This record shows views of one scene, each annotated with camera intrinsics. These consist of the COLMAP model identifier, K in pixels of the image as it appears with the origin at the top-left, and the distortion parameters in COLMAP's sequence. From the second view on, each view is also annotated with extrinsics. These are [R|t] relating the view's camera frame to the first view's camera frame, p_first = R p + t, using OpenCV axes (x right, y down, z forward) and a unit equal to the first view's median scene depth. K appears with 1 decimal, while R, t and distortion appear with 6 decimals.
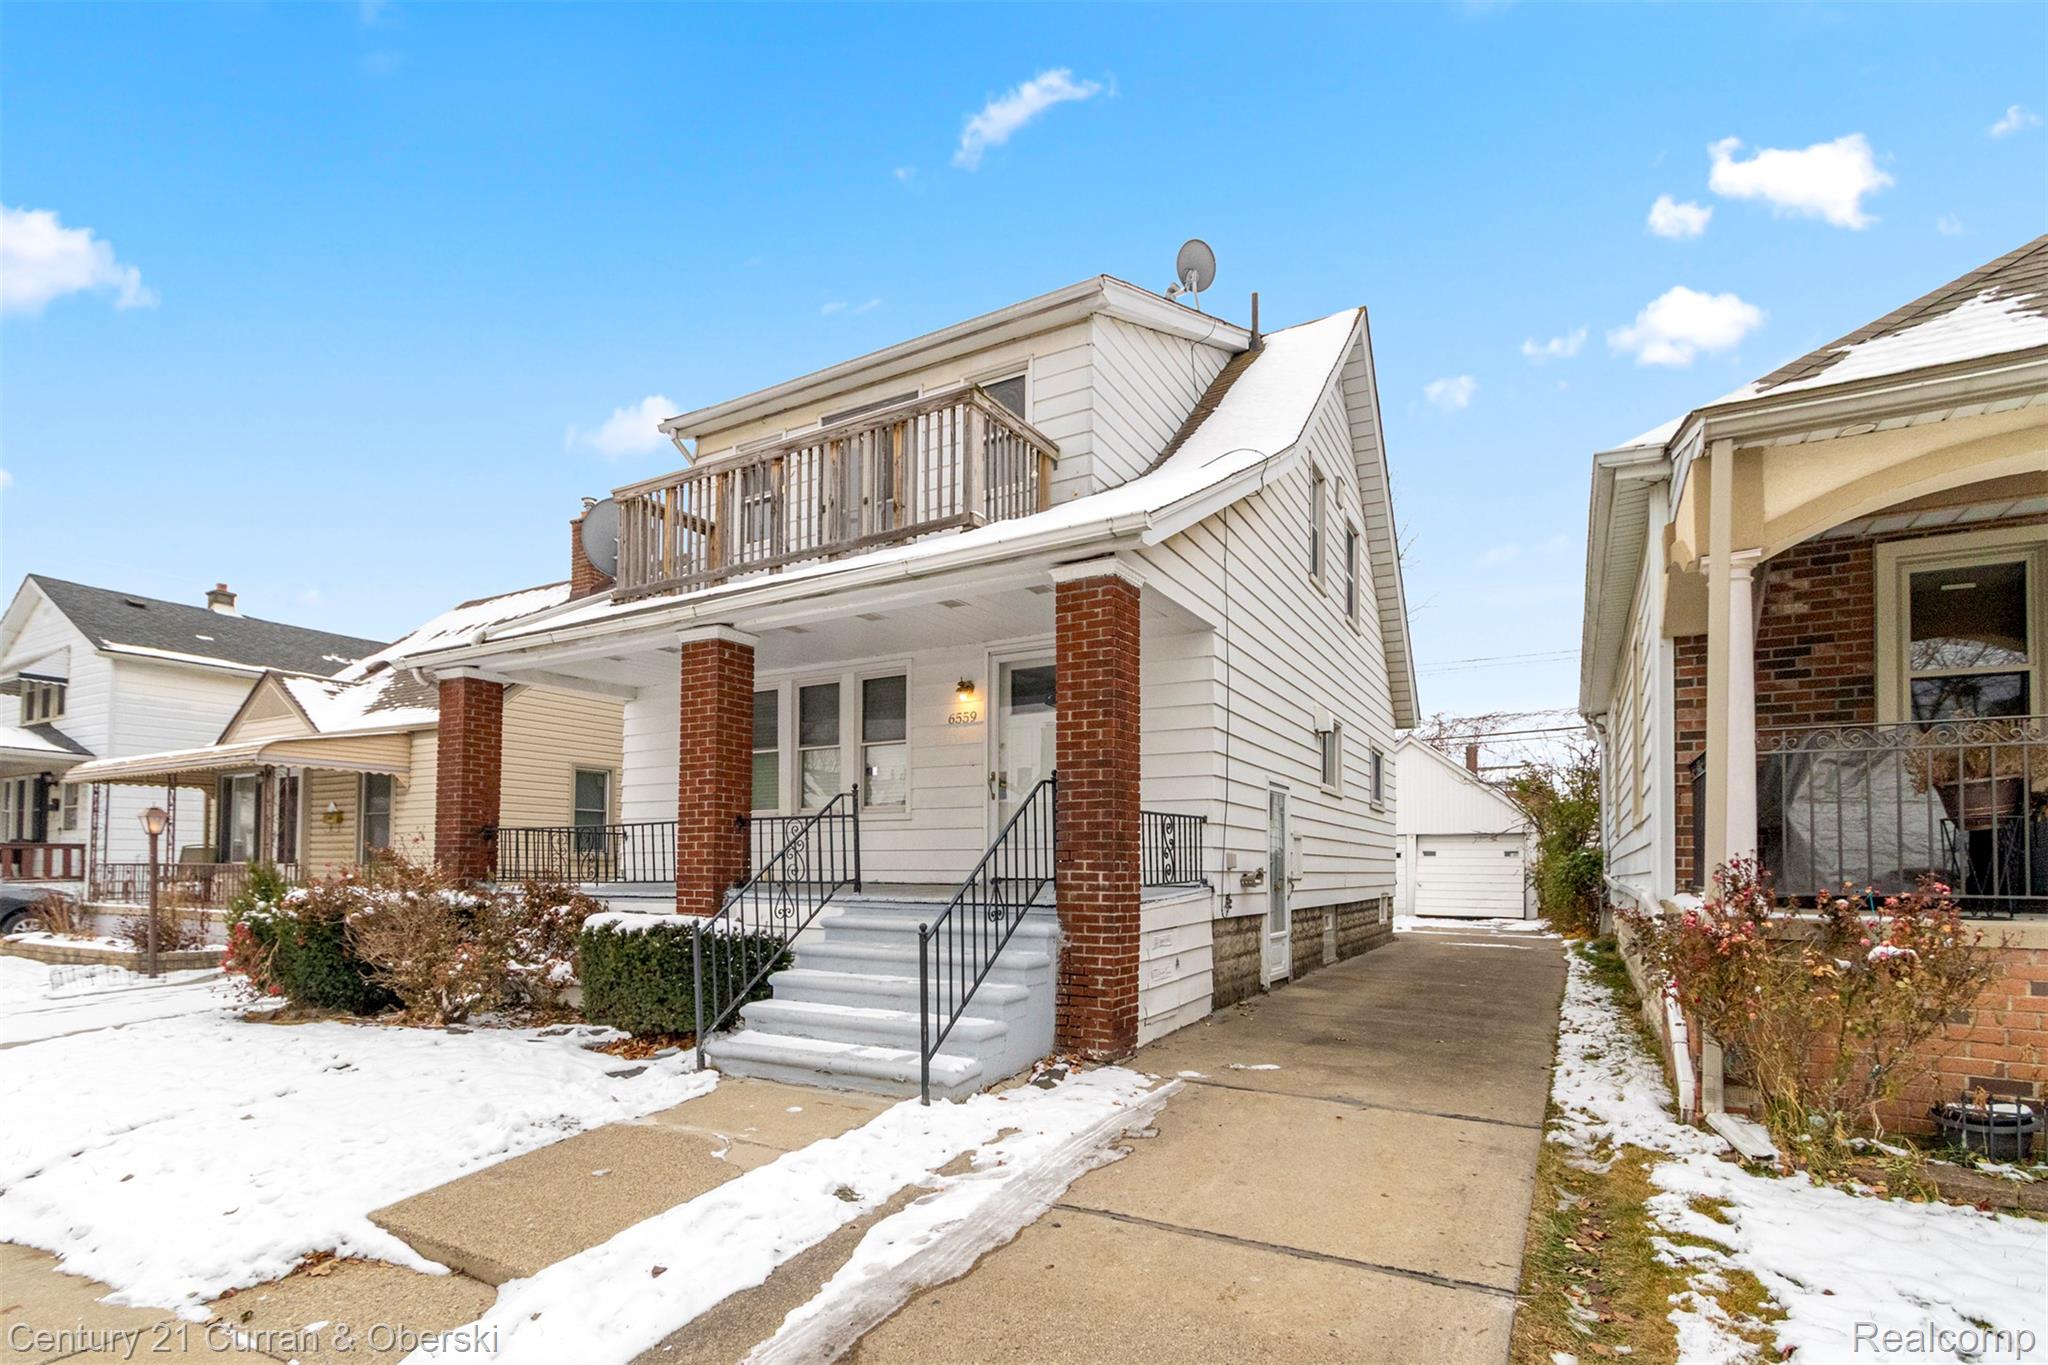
lens RADIAL K [[957.6, 0, 1016.9], [0, 957.6, 831.4], [0, 0, 1]] dist [0.004217, -0.002813]
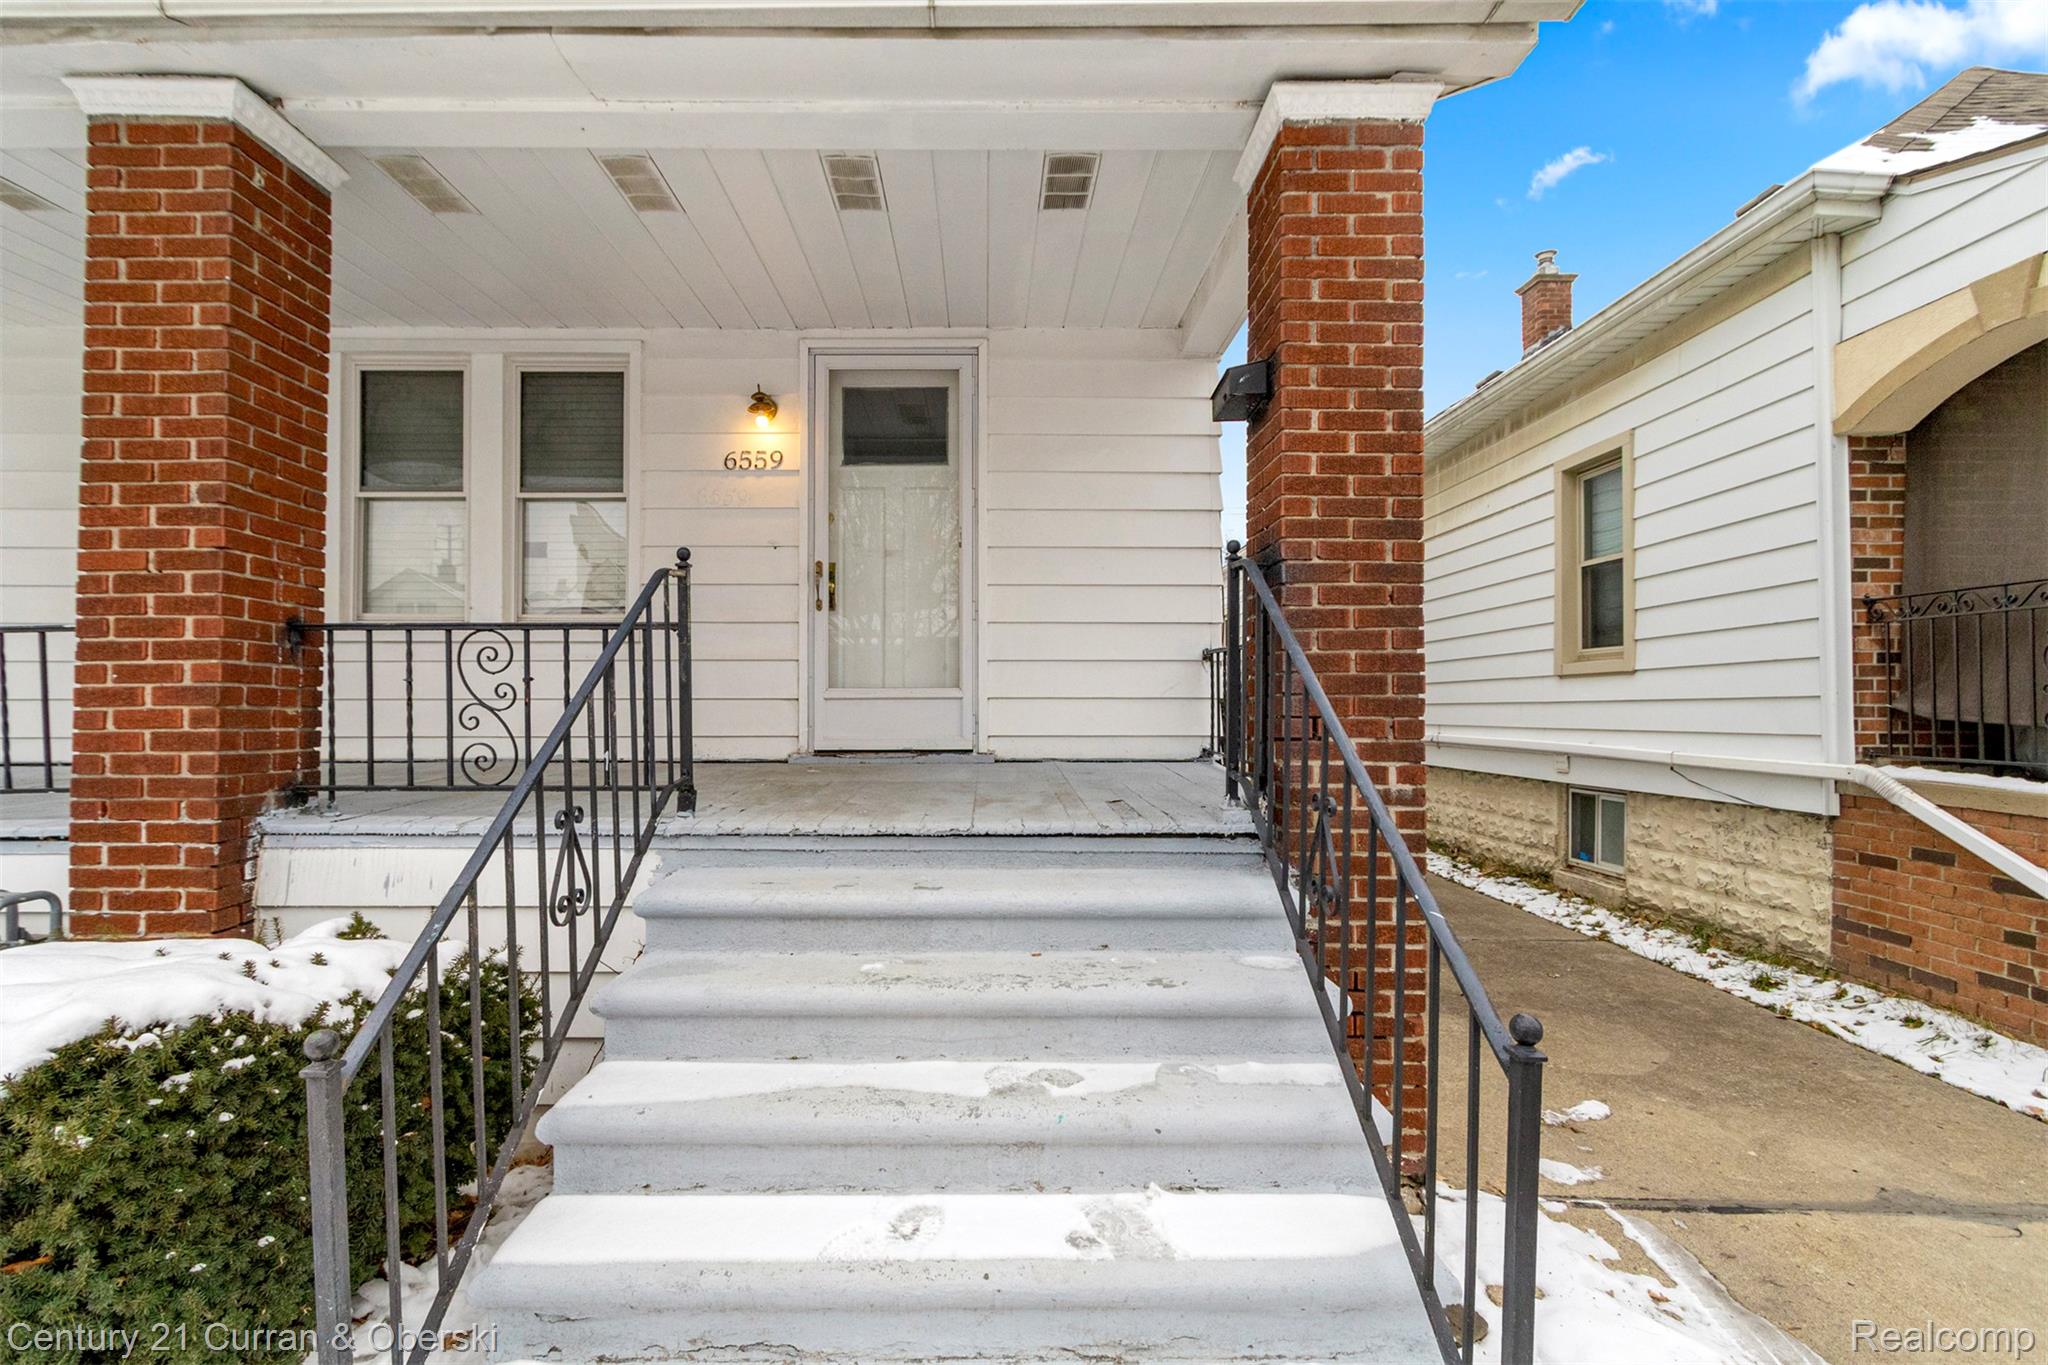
lens RADIAL K [[904.6, 0, 988.3], [0, 904.6, 686.8], [0, 0, 1]] dist [0.000457, -0.000247]
pose [[0.868308, 0.005229, 0.495997, -0.228066], [-0.016571, 0.999692, 0.018472, 0.000387], [-0.495748, -0.024258, 0.868128, 0.547381]]
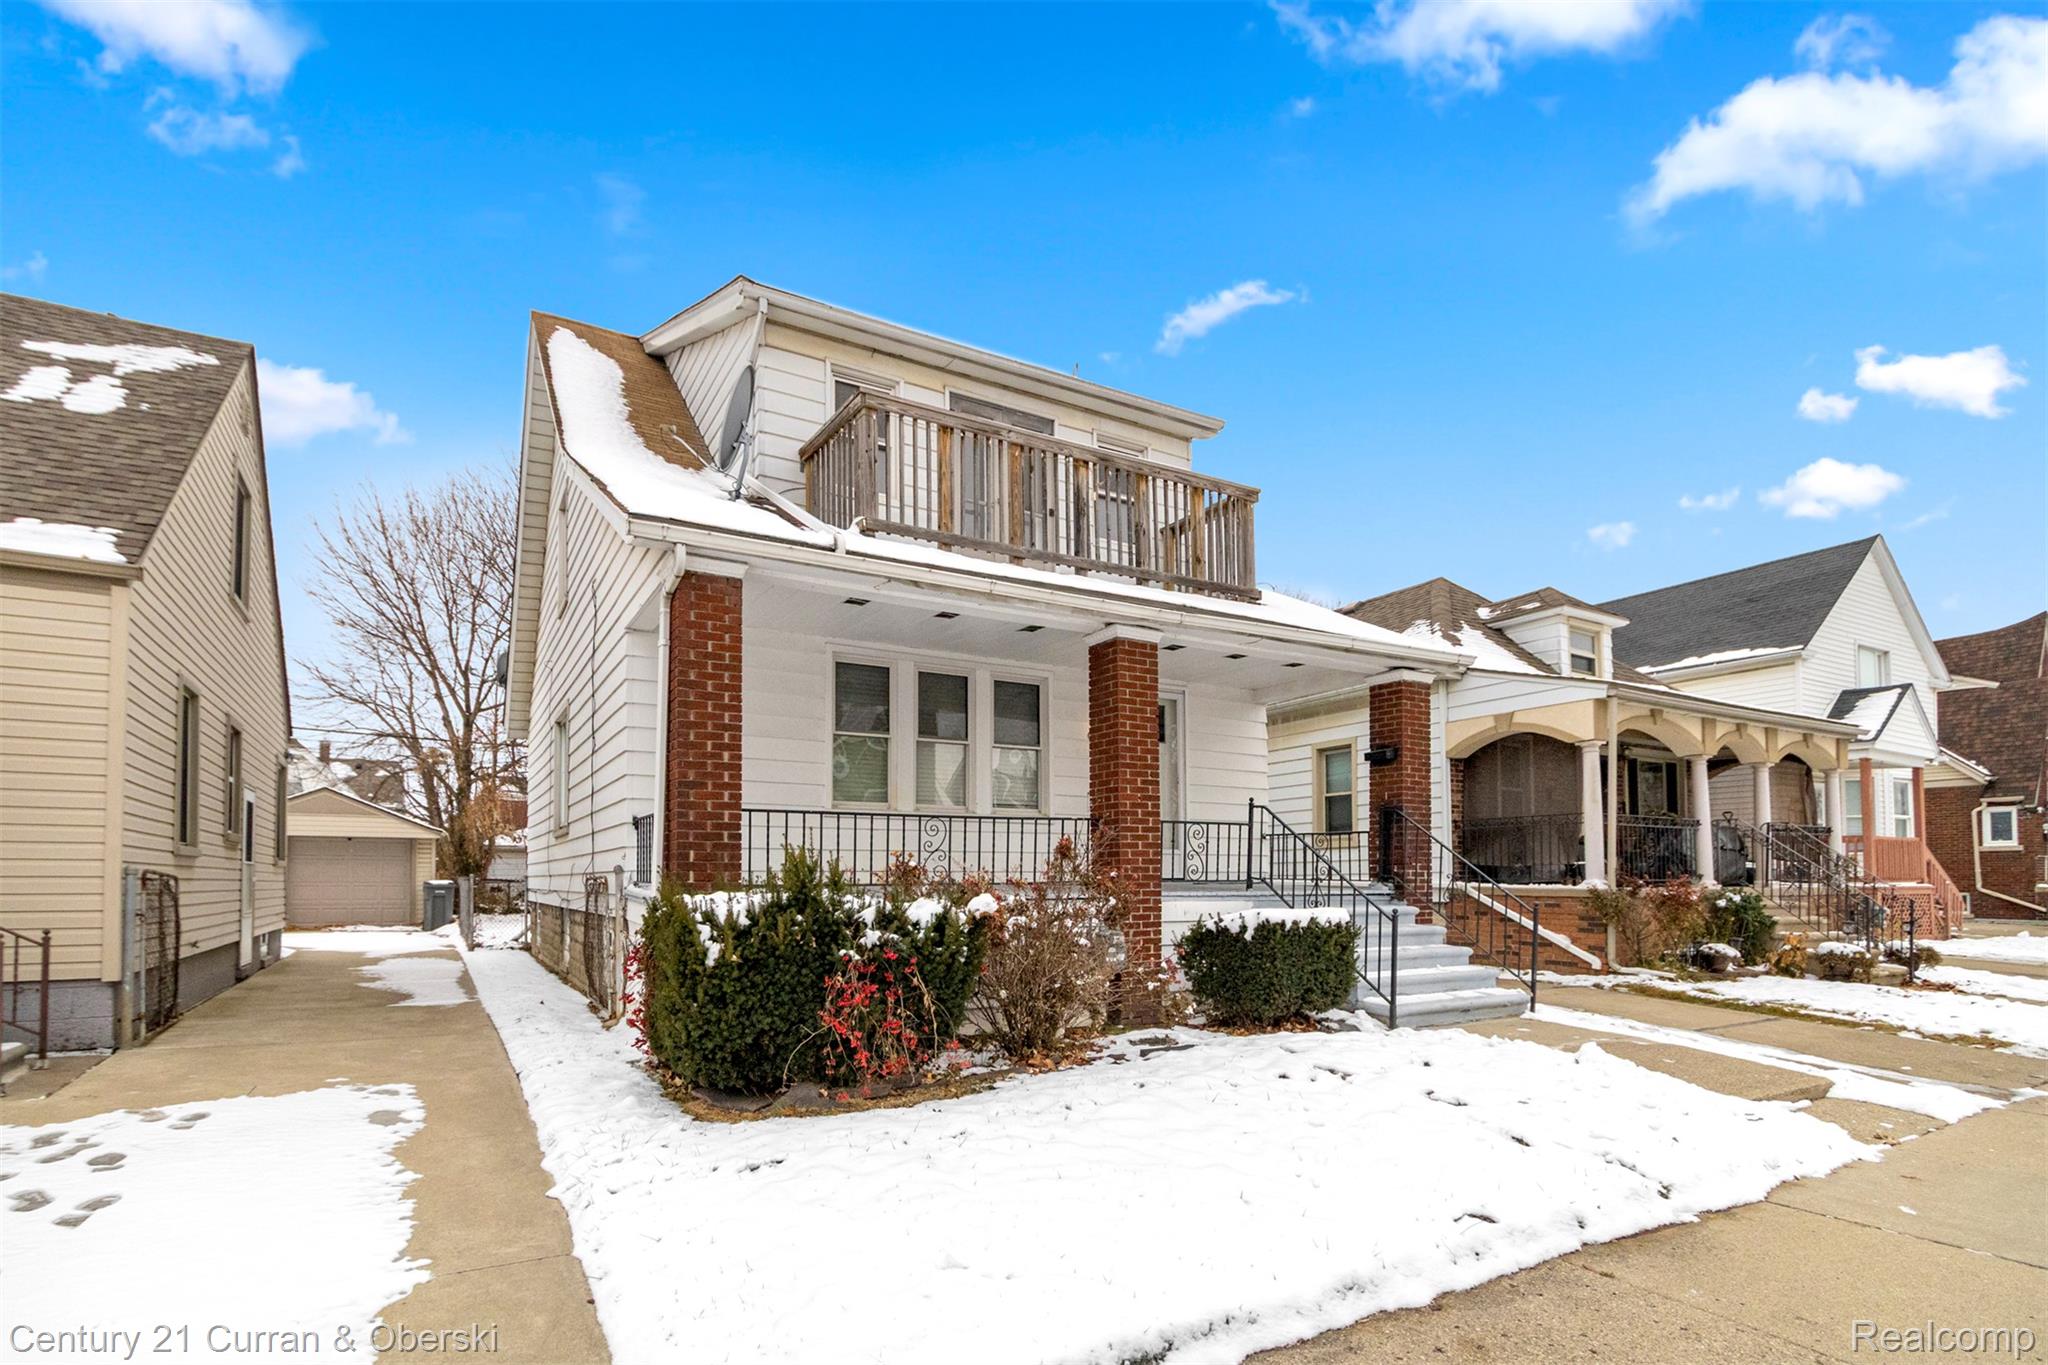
lens RADIAL K [[957.6, 0, 948.5], [0, 957.6, 853.1], [0, 0, 1]] dist [0.004217, -0.002813]
pose [[0.538732, 0.018281, 0.842279, -1.270763], [-0.031689, 0.999497, -0.001425, 0.030532], [-0.841881, -0.025923, 0.539040, 0.618541]]
